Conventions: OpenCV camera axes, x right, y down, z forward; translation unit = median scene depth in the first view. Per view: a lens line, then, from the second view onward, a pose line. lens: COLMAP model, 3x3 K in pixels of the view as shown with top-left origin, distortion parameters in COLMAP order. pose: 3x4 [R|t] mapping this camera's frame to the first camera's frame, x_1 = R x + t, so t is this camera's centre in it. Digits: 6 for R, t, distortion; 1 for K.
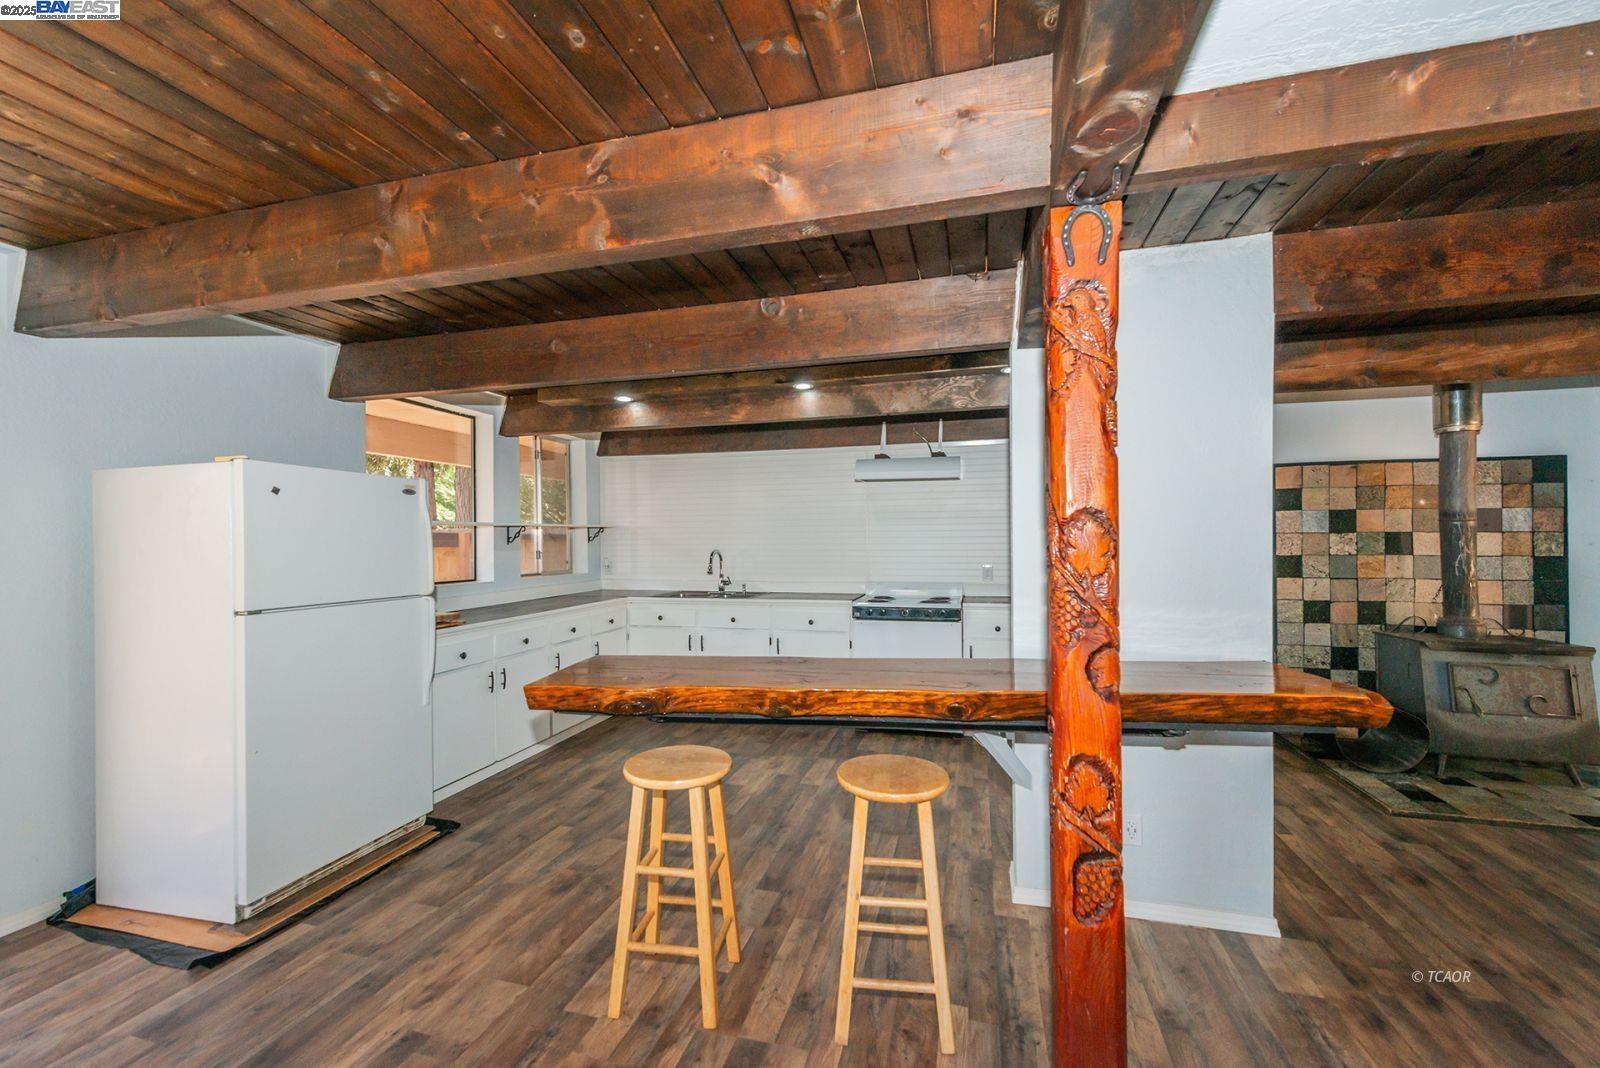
lens RADIAL K [[643.7, 0, 798.9], [0, 643.7, 538.5], [0, 0, 1]] dist [0.006567, -0.000214]
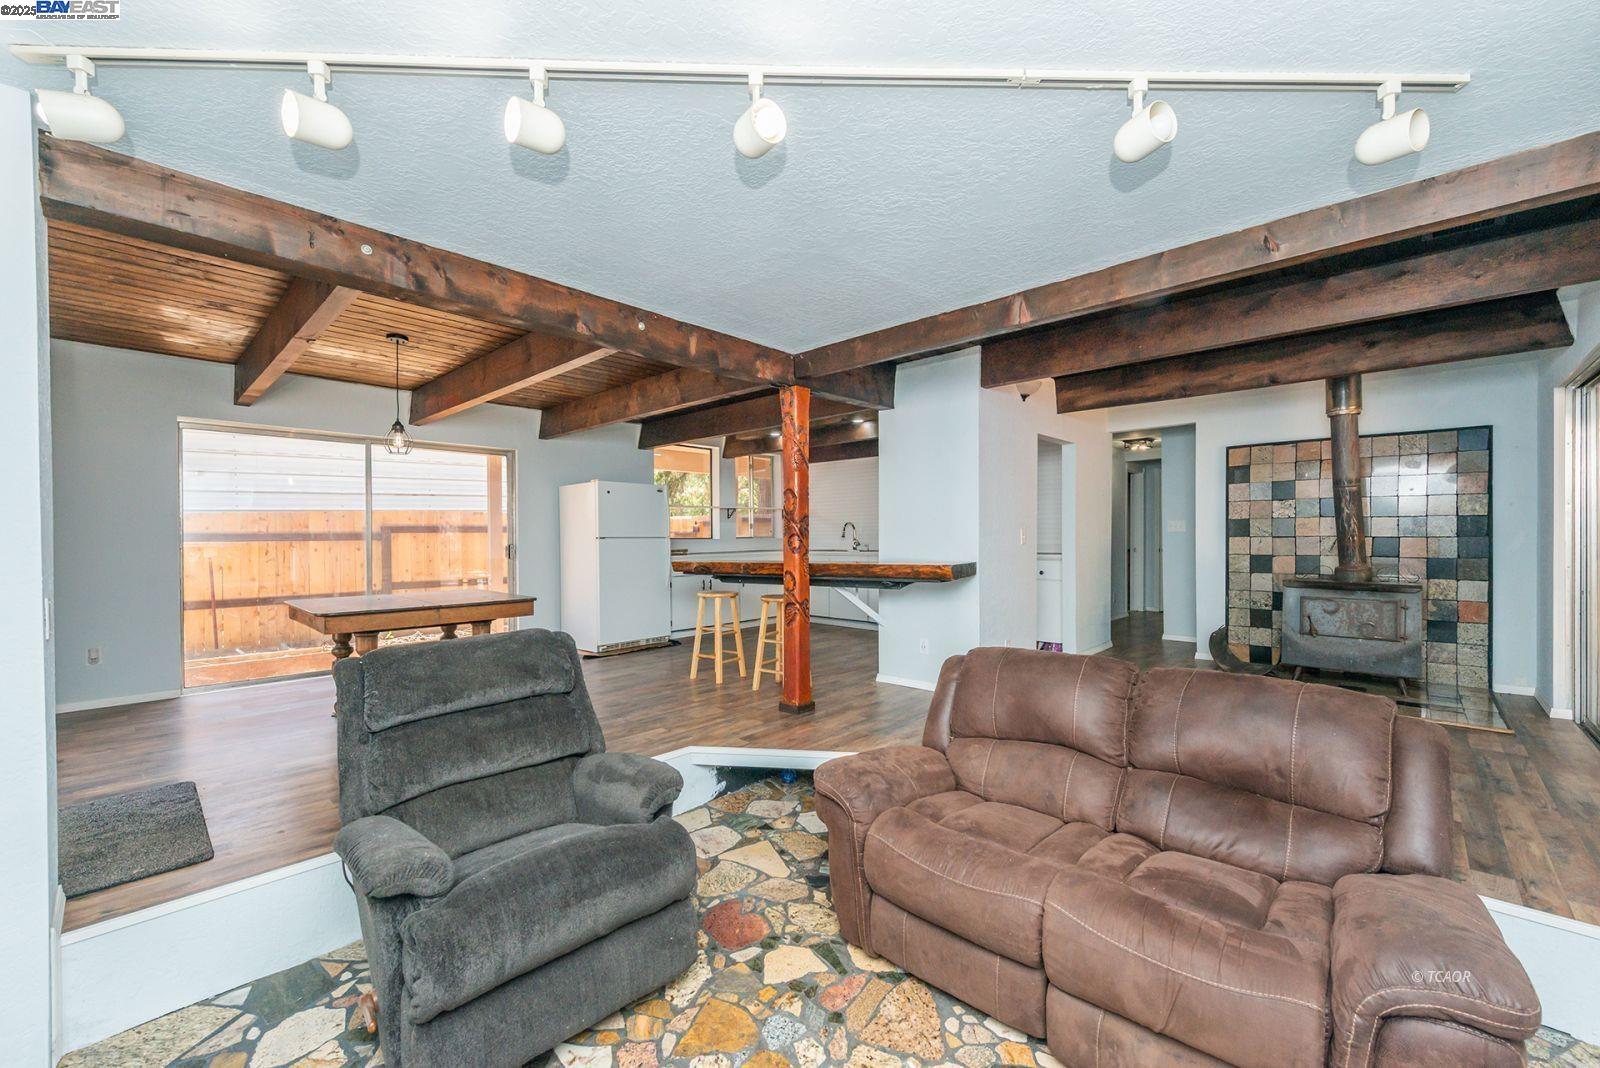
lens RADIAL K [[643.7, 0, 798.9], [0, 643.7, 538.5], [0, 0, 1]] dist [0.006567, -0.000214]
pose [[0.882752, 0.002019, -0.469835, 0.646024], [0.003239, 0.999941, 0.010382, 0.052342], [0.469828, -0.010686, 0.882693, -0.553695]]
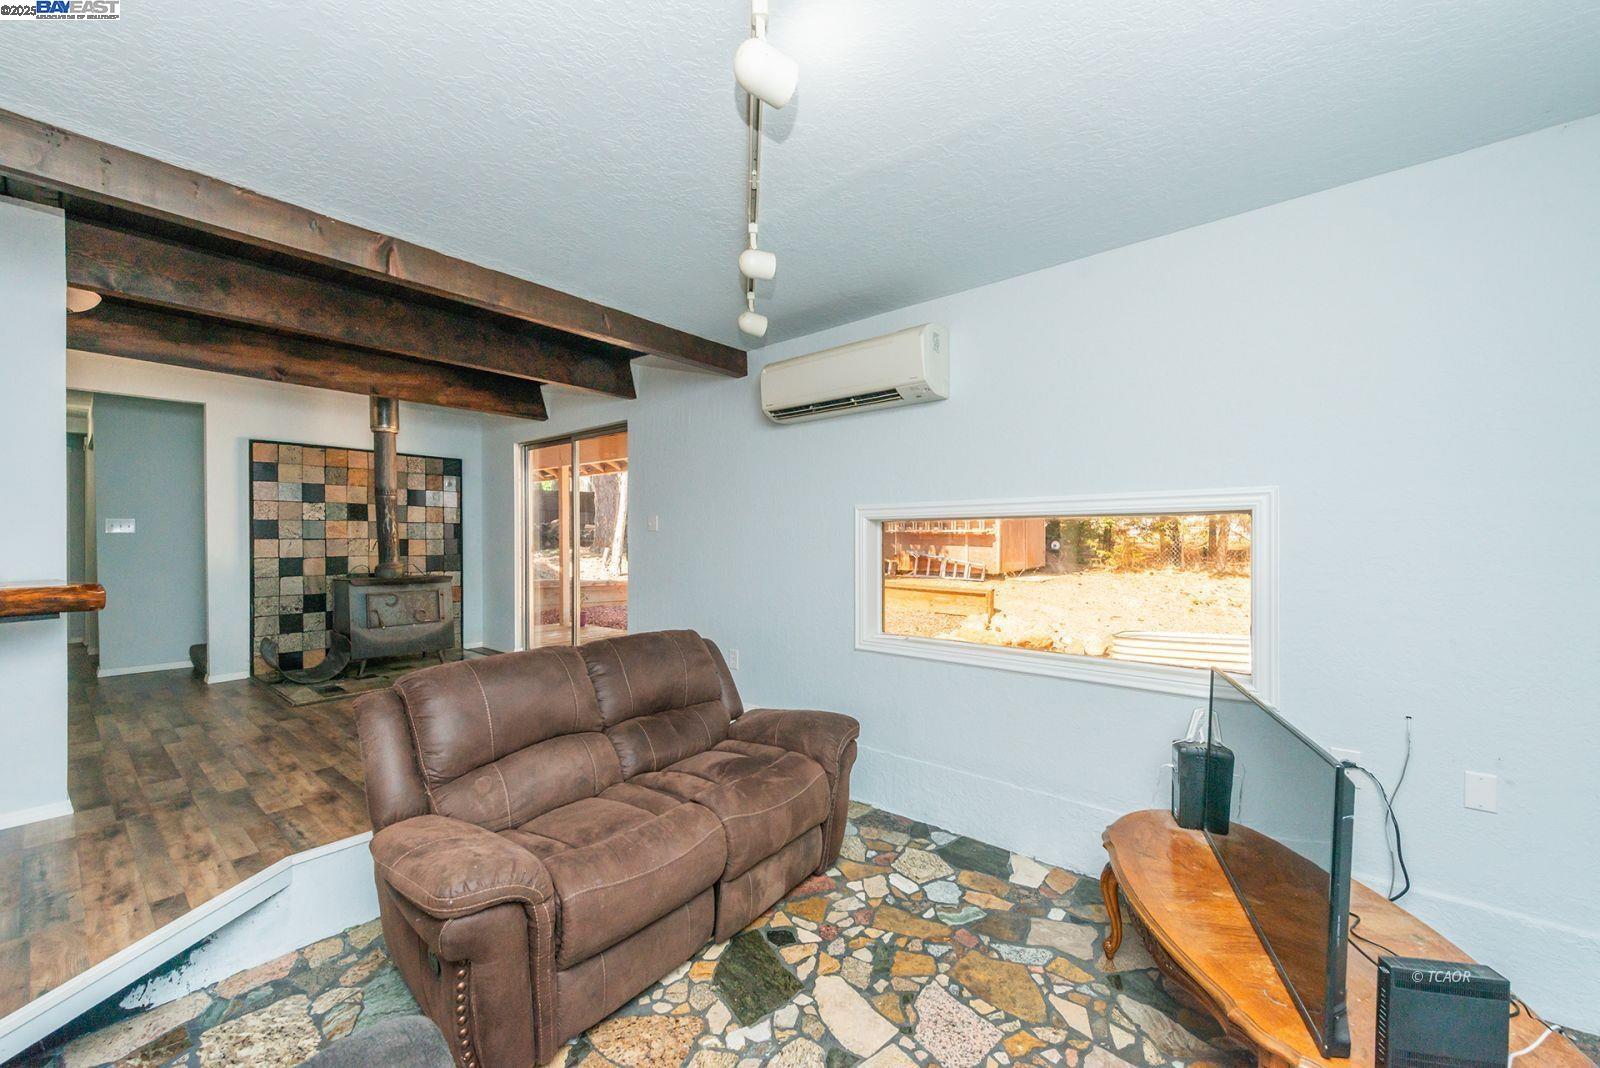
lens RADIAL K [[625.1, 0, 800.7], [0, 625.1, 540.5], [0, 0, 1]] dist [0.019009, -0.006161]
pose [[0.408511, -0.002439, 0.912750, 0.124716], [-0.005260, 0.999974, 0.005027, 0.056995], [-0.912738, -0.006855, 0.408487, -0.373398]]
